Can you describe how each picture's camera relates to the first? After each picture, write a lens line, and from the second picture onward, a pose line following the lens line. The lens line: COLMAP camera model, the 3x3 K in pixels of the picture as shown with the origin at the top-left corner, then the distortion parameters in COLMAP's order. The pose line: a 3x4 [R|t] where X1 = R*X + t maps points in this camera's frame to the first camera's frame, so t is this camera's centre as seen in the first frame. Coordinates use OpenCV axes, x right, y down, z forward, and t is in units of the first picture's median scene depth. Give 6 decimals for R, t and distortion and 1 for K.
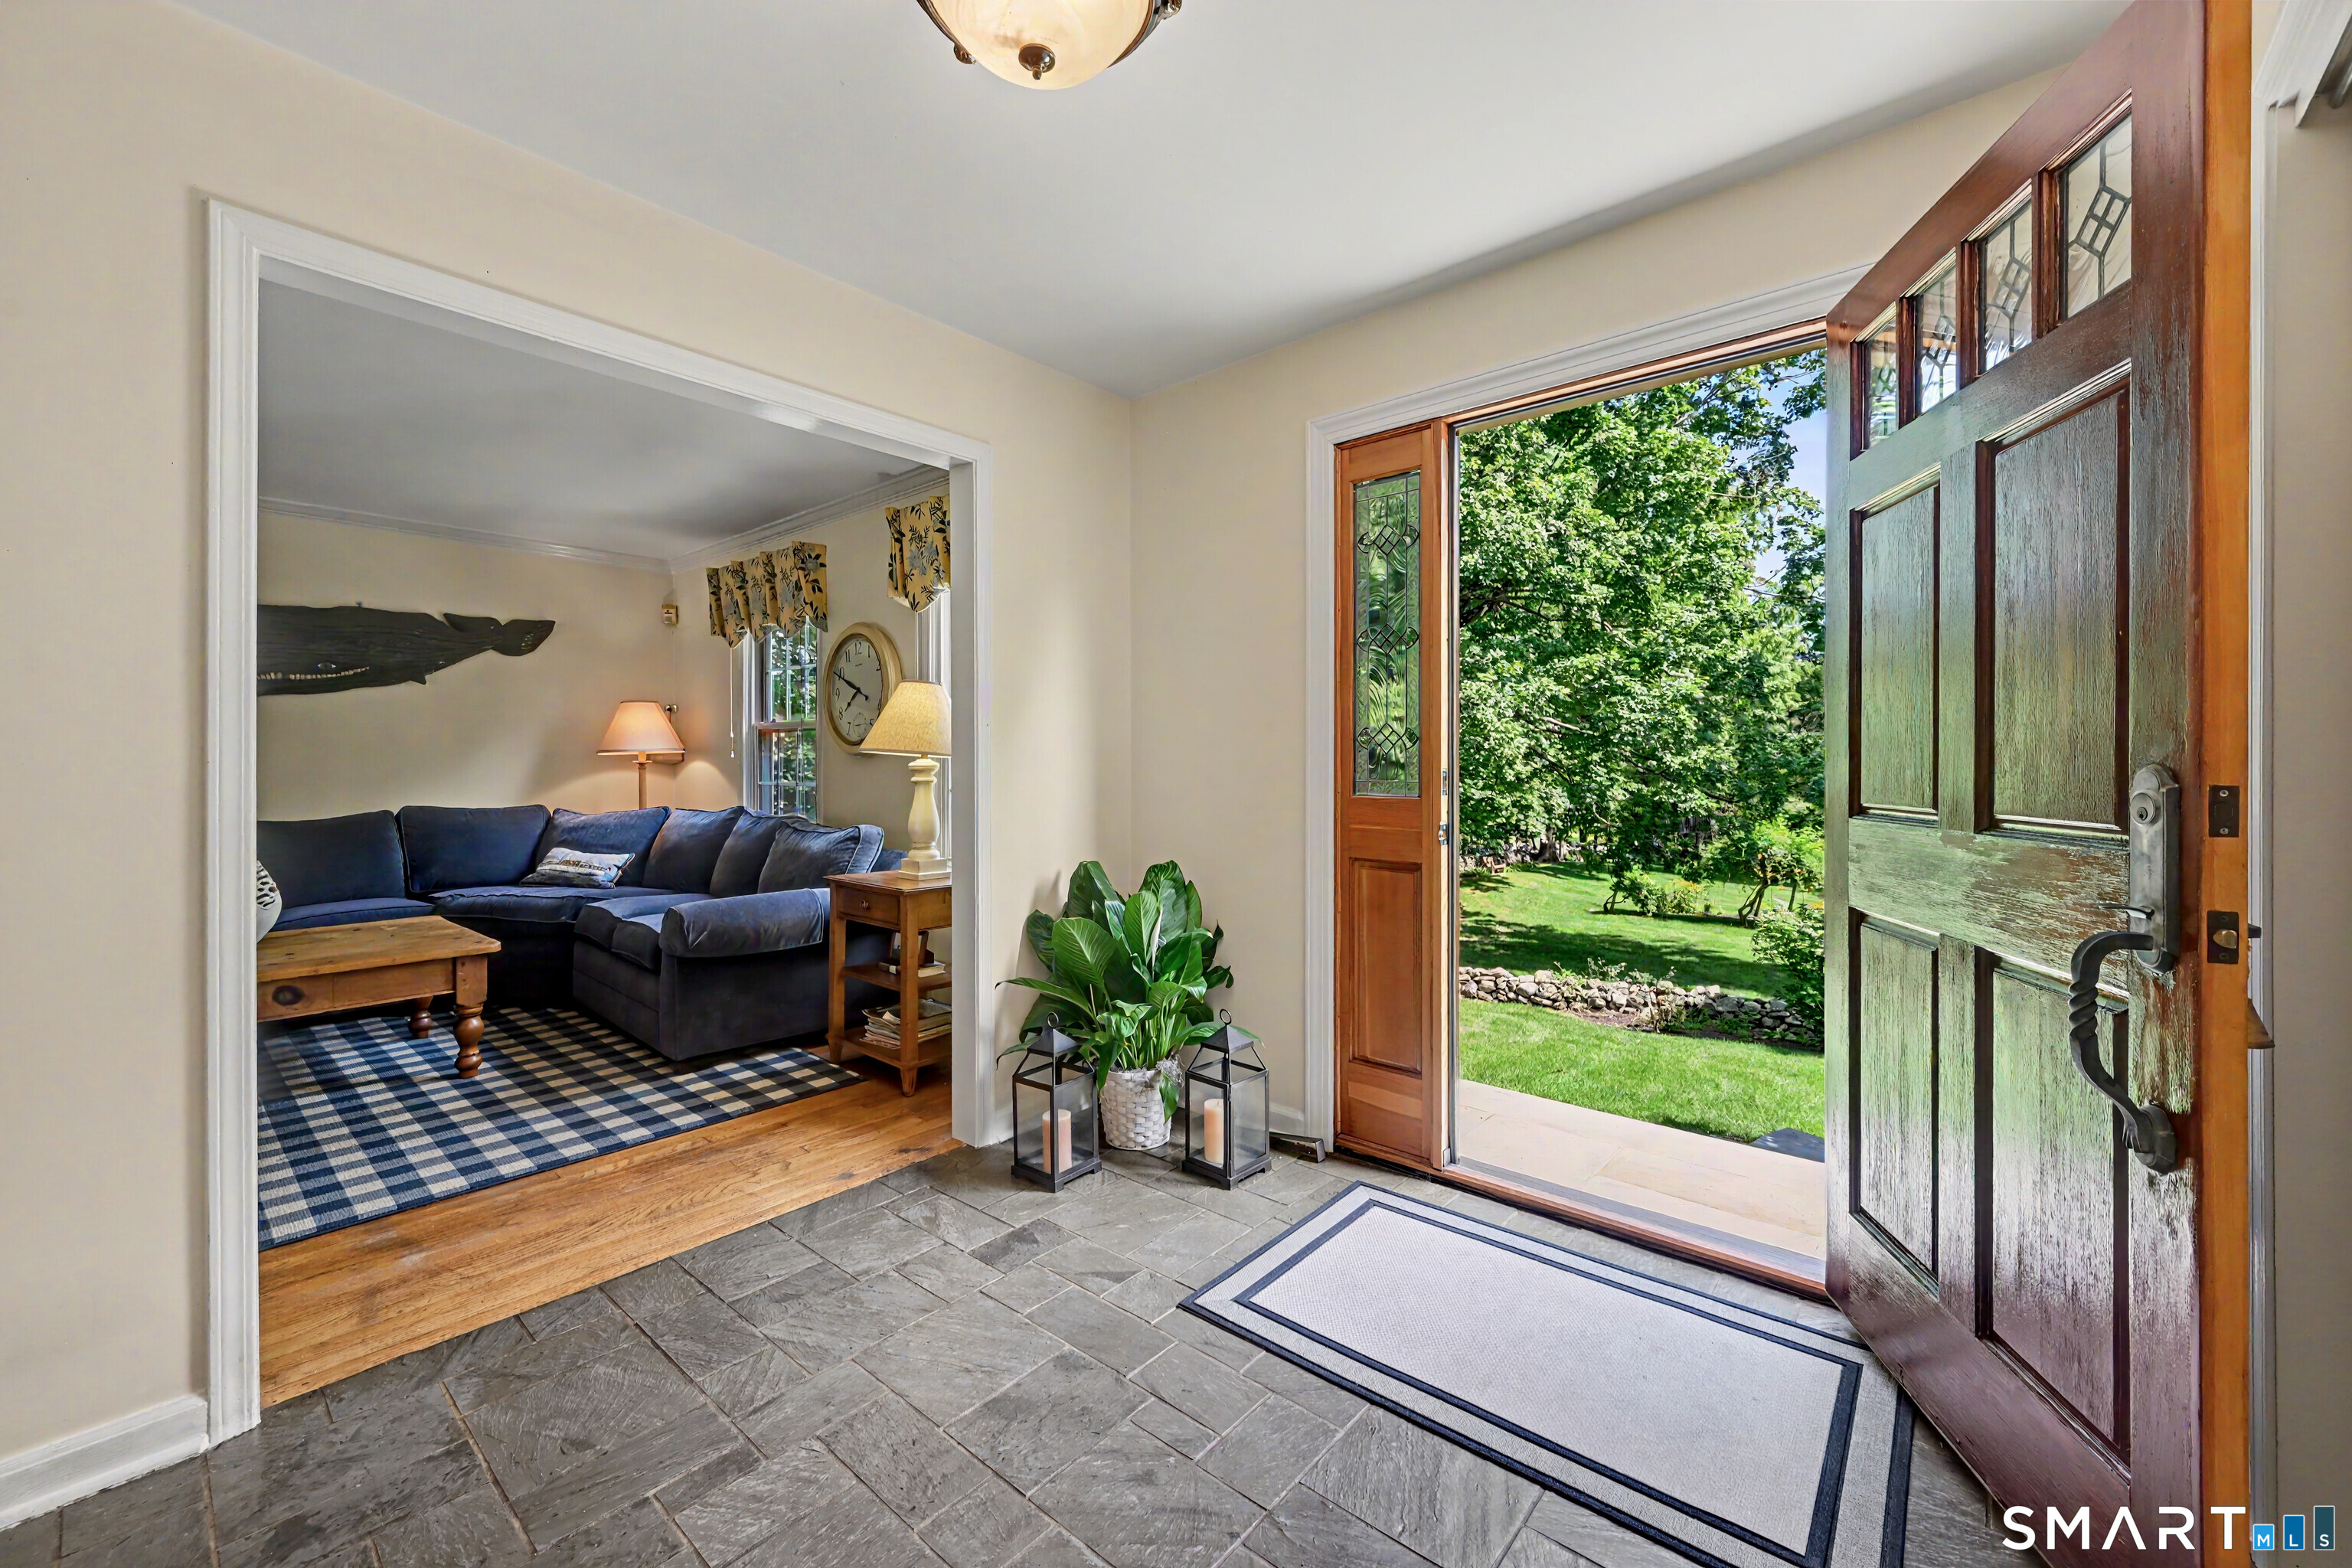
lens RADIAL K [[933.6, 0, 1170.0], [0, 933.6, 769.3], [0, 0, 1]] dist [0.000676, 0.000344]
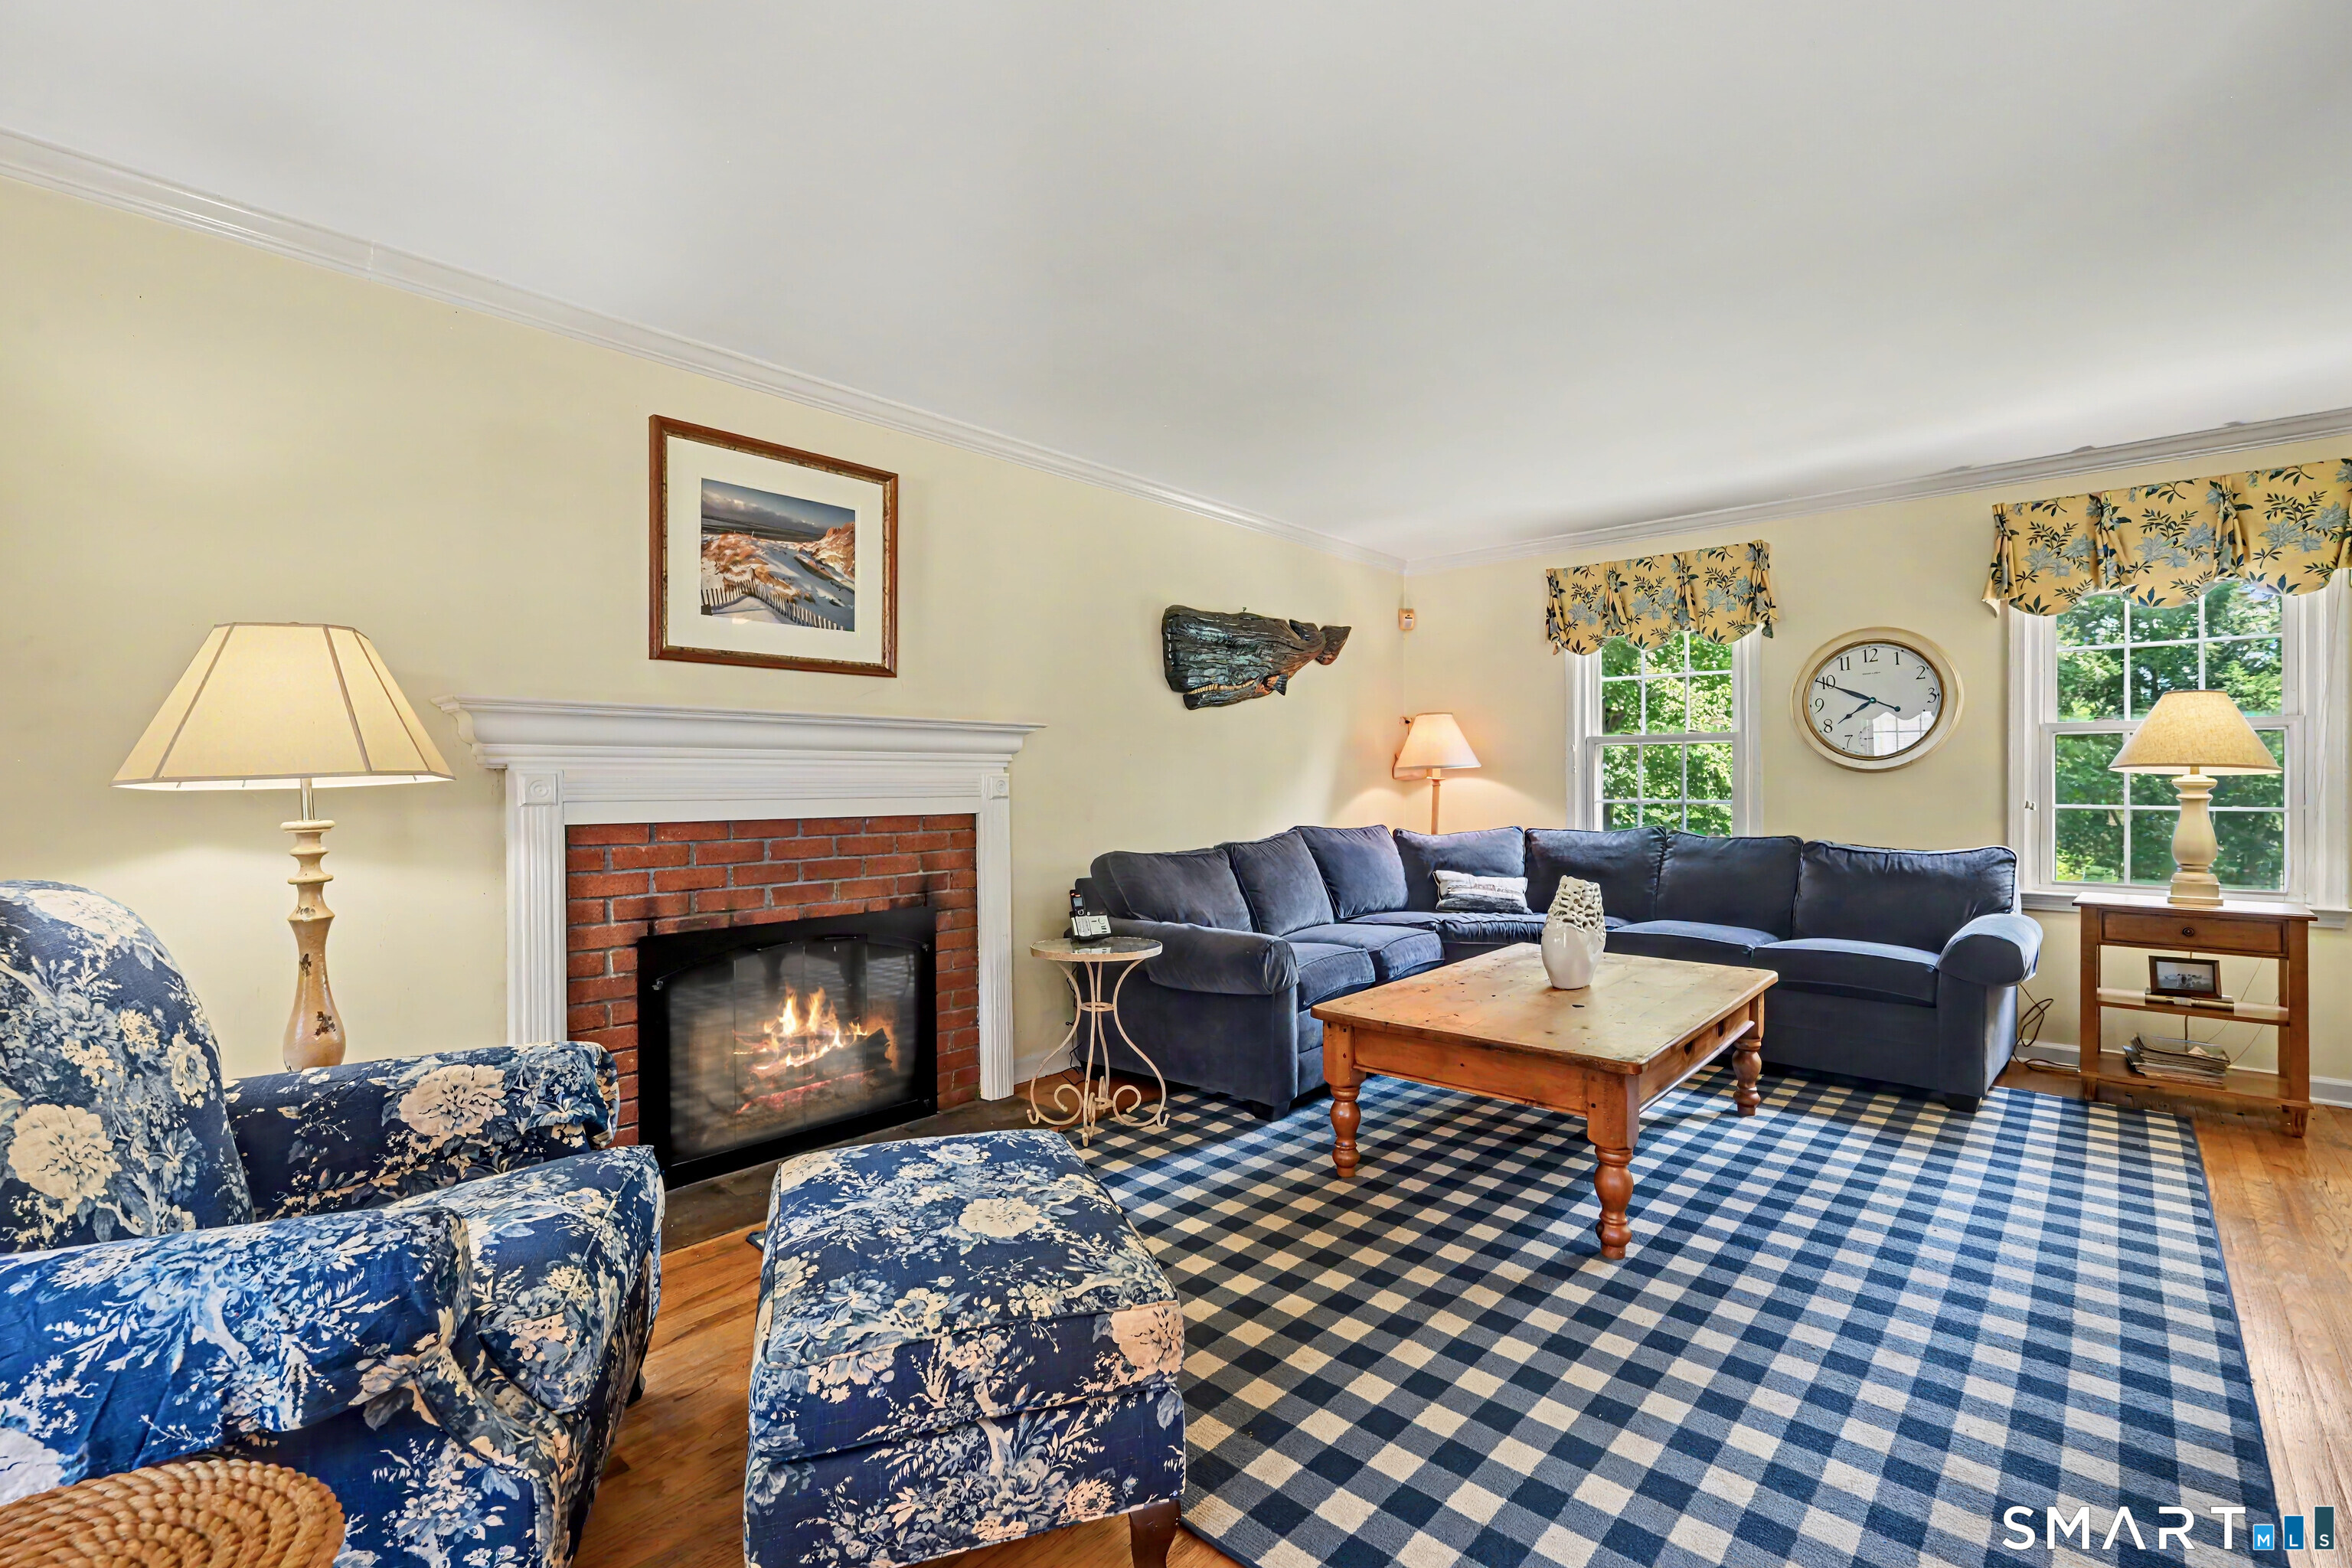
lens RADIAL K [[1032.5, 0, 1181.2], [0, 1032.5, 780.6], [0, 0, 1]] dist [-0.001578, -0.000213]
pose [[0.999981, -0.000746, -0.006080, -1.419159], [0.000689, 0.999955, -0.009417, 0.005624], [0.006087, 0.009412, 0.999937, -0.040381]]
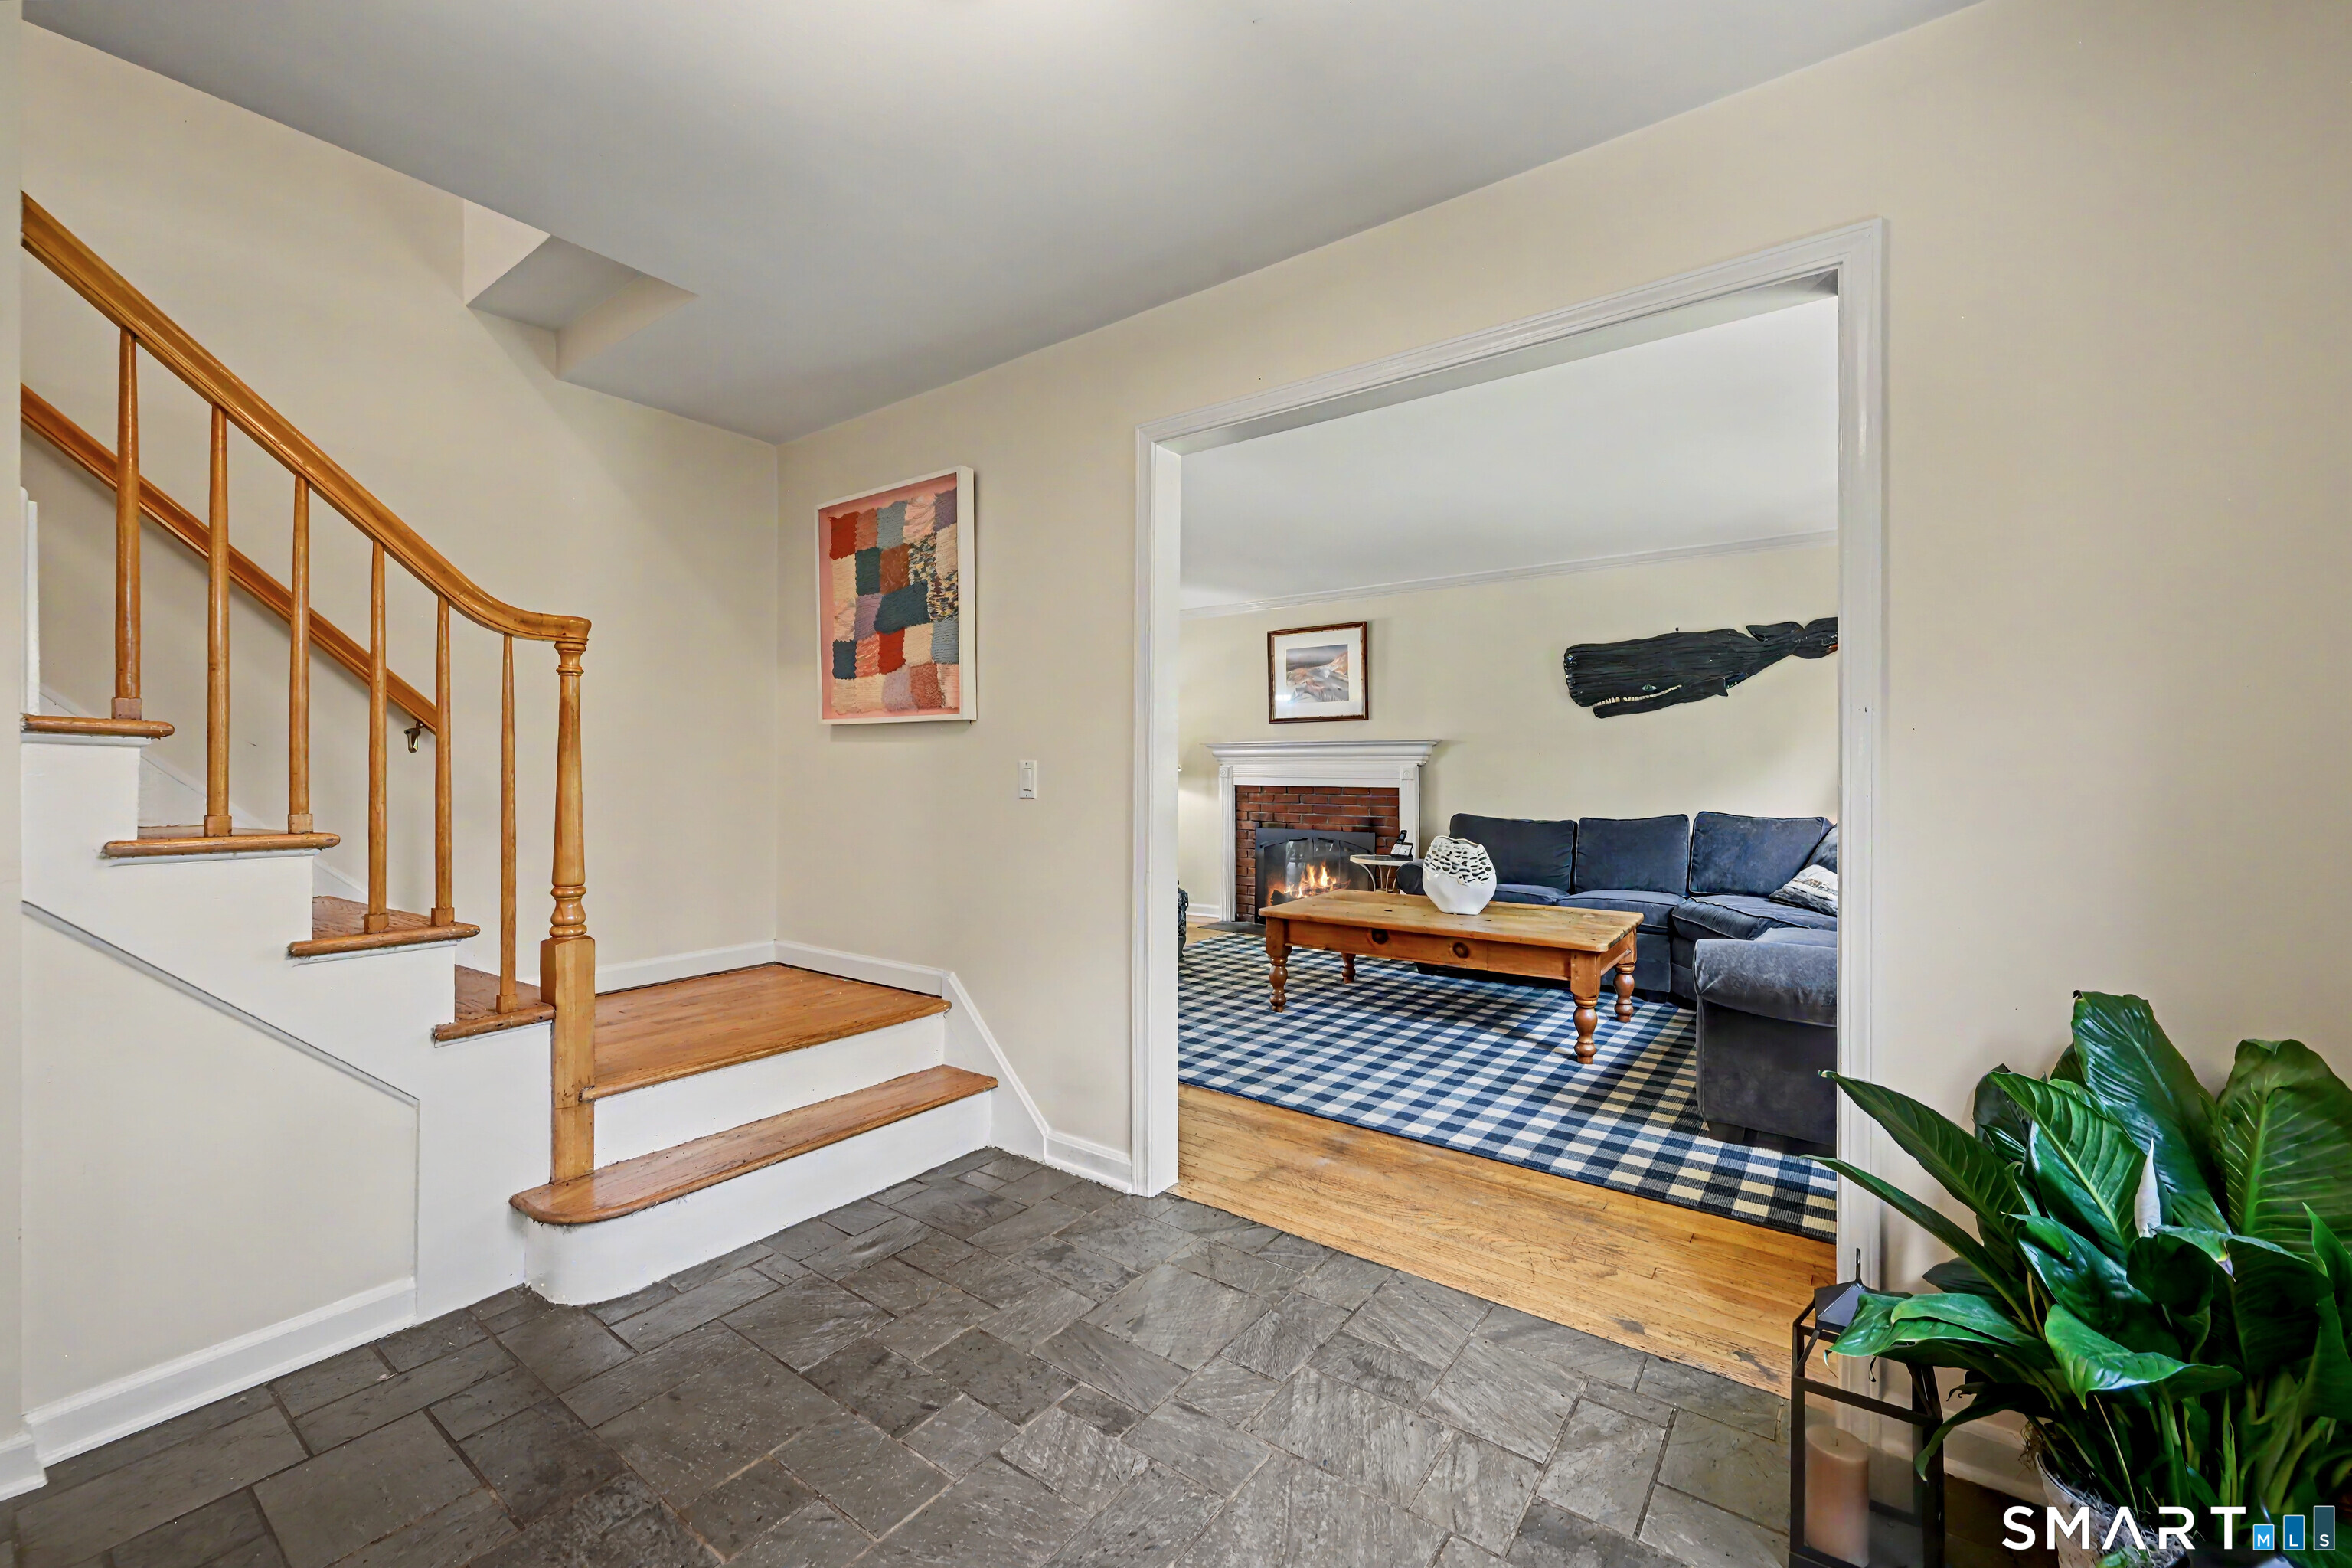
lens RADIAL K [[933.6, 0, 1179.5], [0, 933.6, 763.1], [0, 0, 1]] dist [0.000676, 0.000344]
pose [[0.098122, -0.004205, -0.995166, 0.301489], [-0.011355, 0.999921, -0.005345, -0.005720], [0.995110, 0.011824, 0.098066, 0.465393]]
